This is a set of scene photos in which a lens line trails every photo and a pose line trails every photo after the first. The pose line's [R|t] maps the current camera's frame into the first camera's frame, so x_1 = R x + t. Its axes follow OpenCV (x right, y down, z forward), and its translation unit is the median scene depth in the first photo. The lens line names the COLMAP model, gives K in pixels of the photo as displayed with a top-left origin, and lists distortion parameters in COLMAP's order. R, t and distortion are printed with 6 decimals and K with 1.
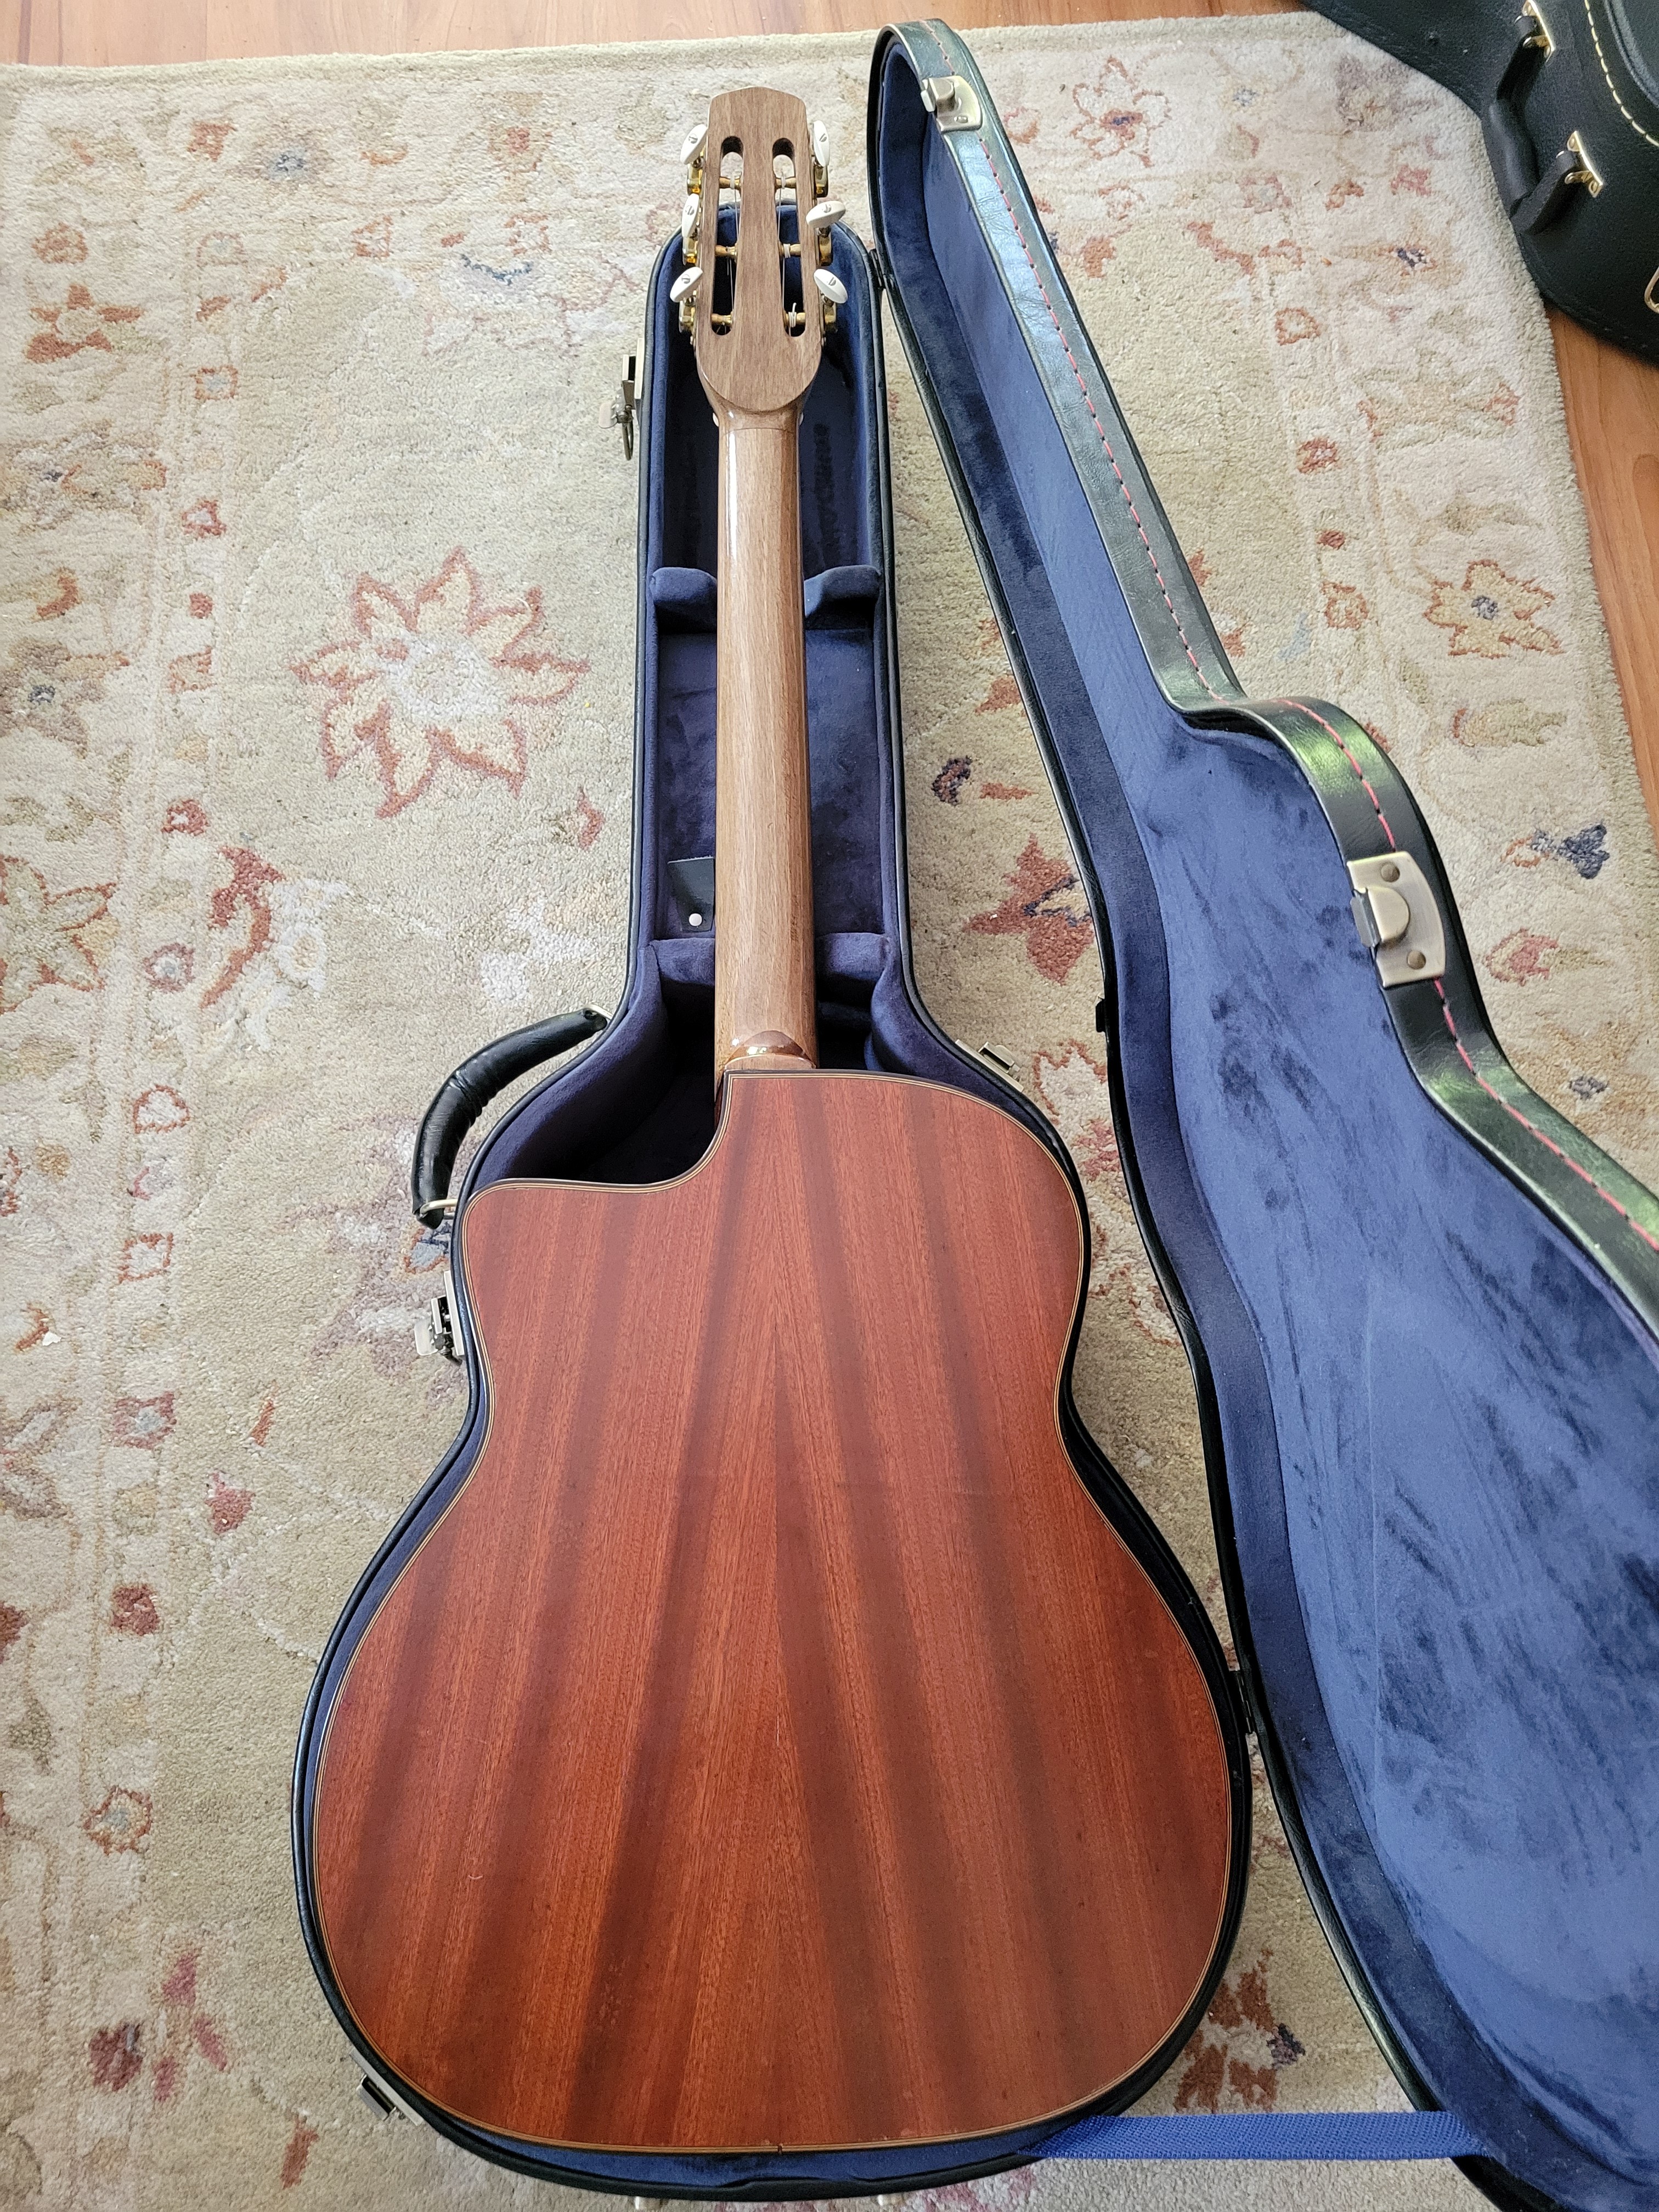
lens RADIAL K [[1632.8, 0, 819.0], [0, 1632.8, 1109.3], [0, 0, 1]] dist [0.032630, -0.020360]
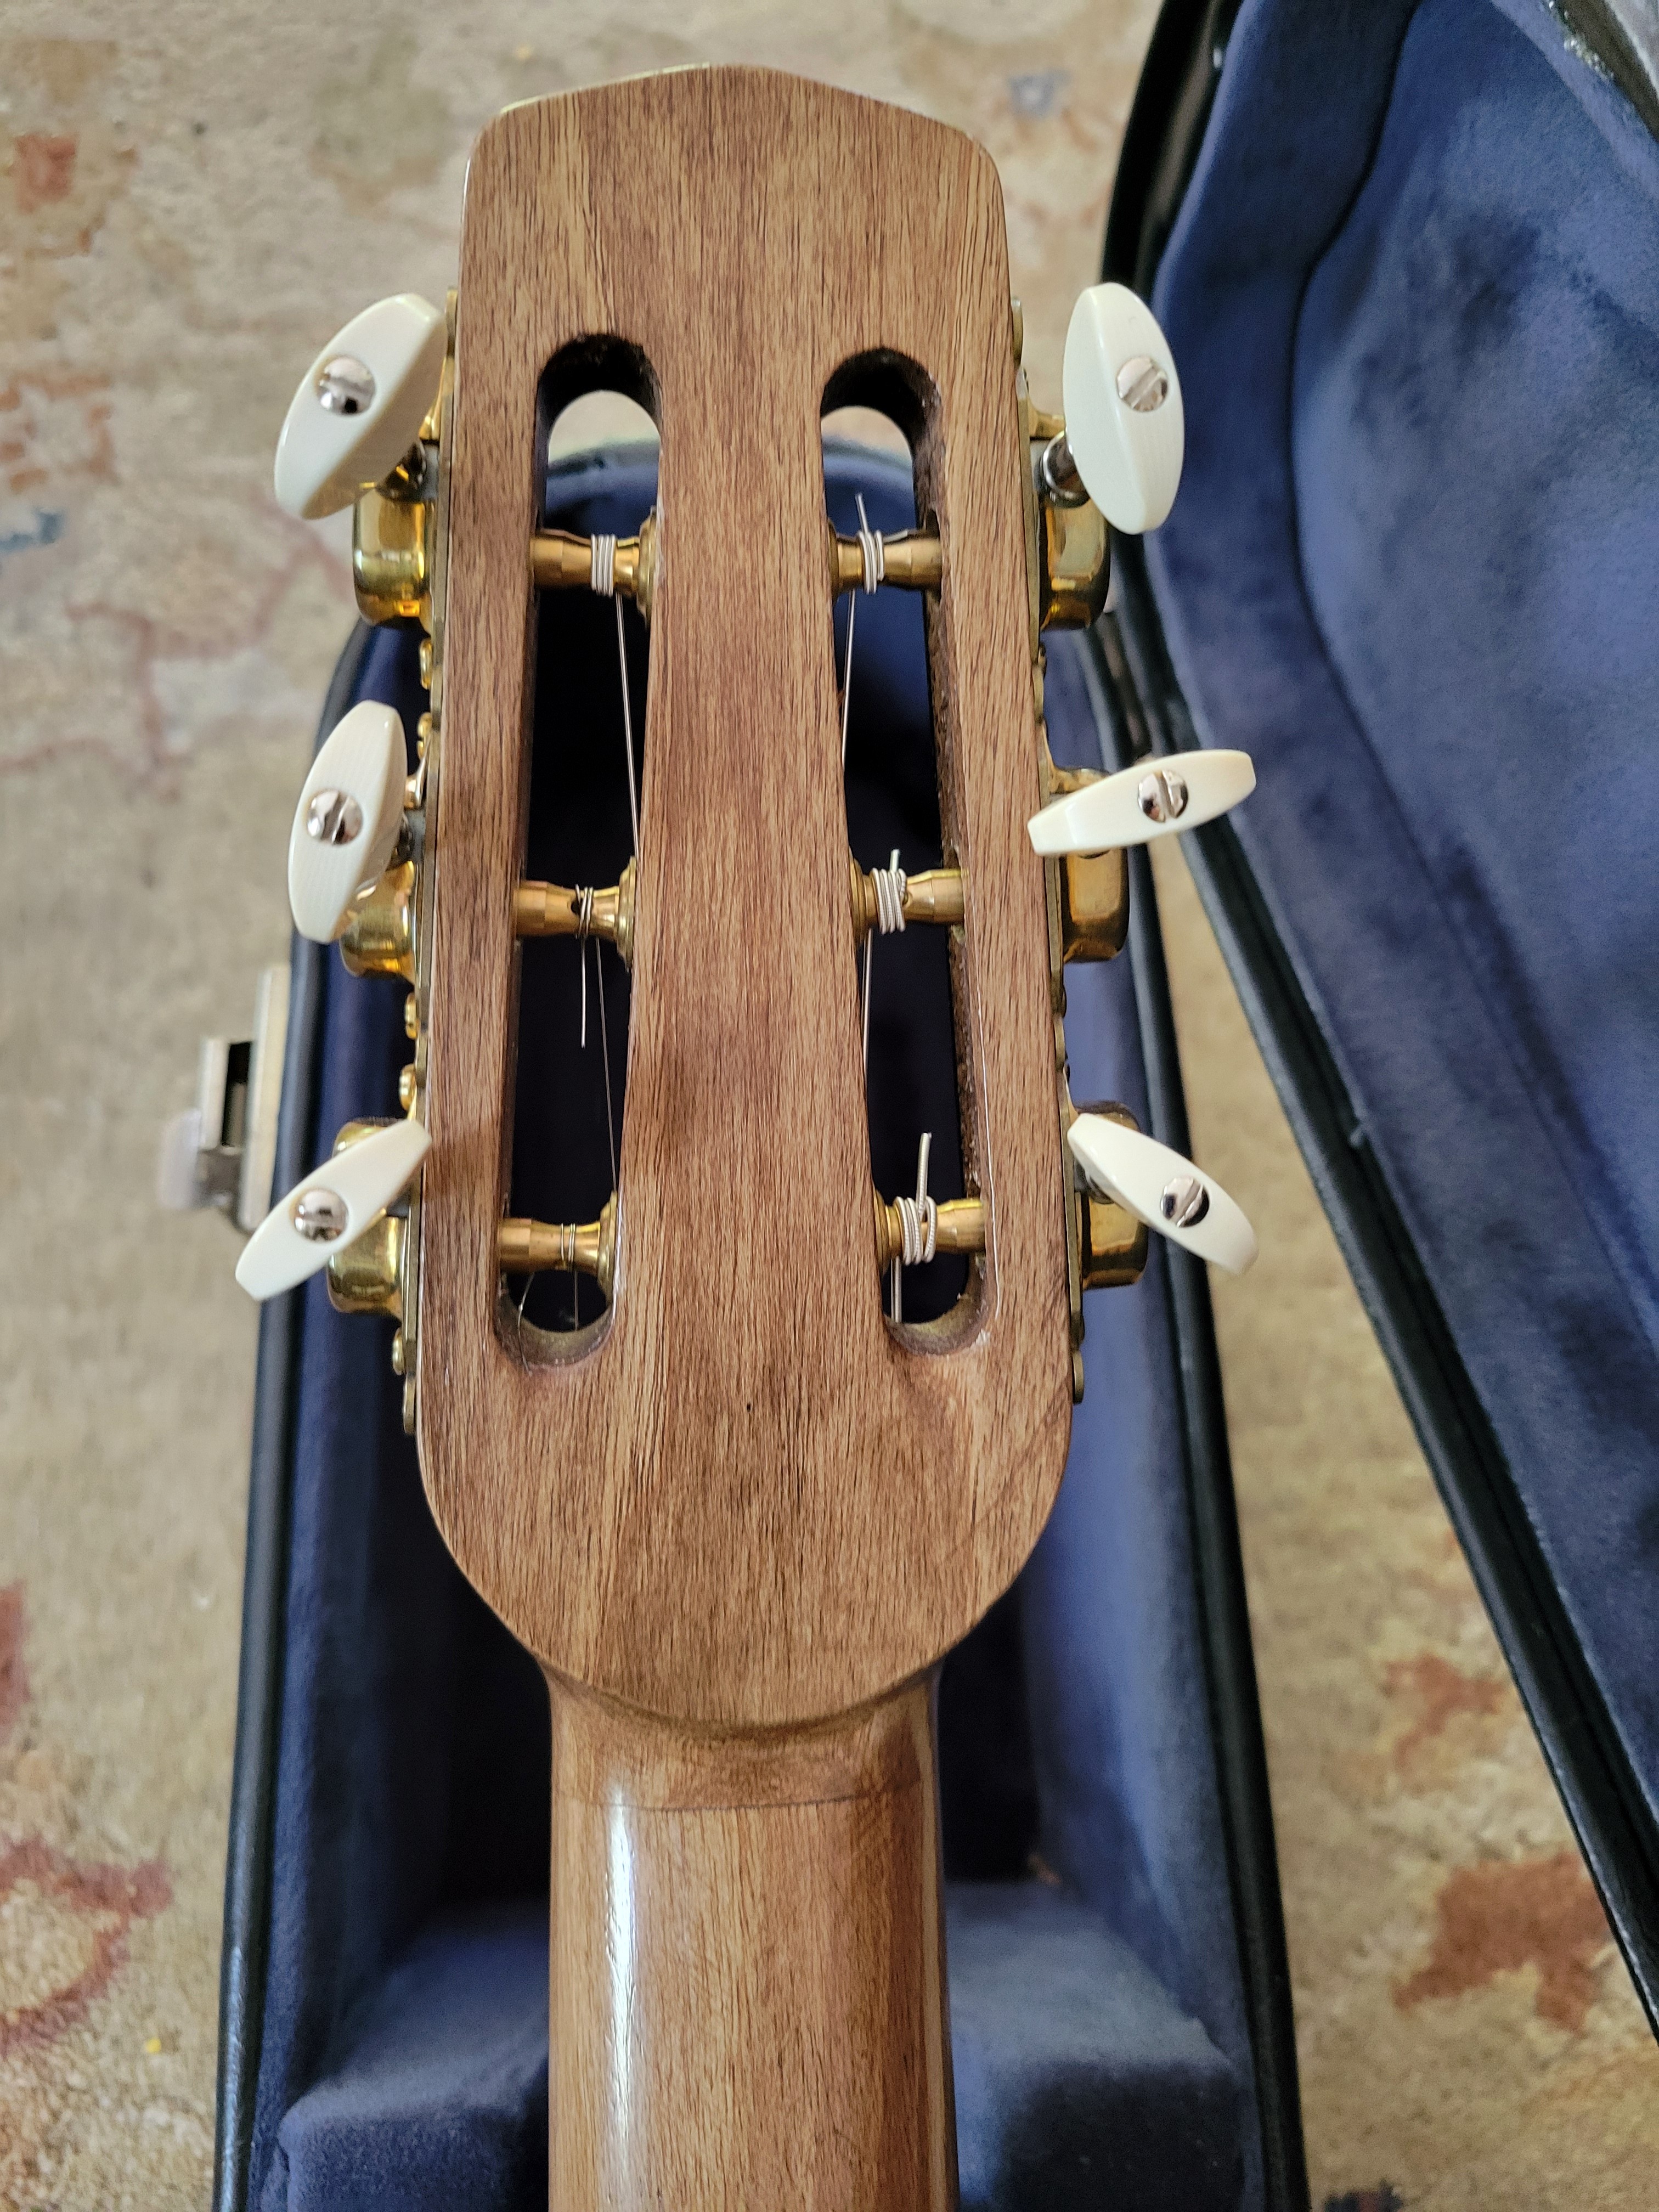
lens RADIAL K [[1632.8, 0, 825.2], [0, 1632.8, 1059.6], [0, 0, 1]] dist [0.032630, -0.020360]
pose [[0.998148, -0.009835, 0.060026, -0.035526], [0.009907, 0.999951, -0.000899, -0.459907], [-0.060014, 0.001492, 0.998196, 0.737856]]
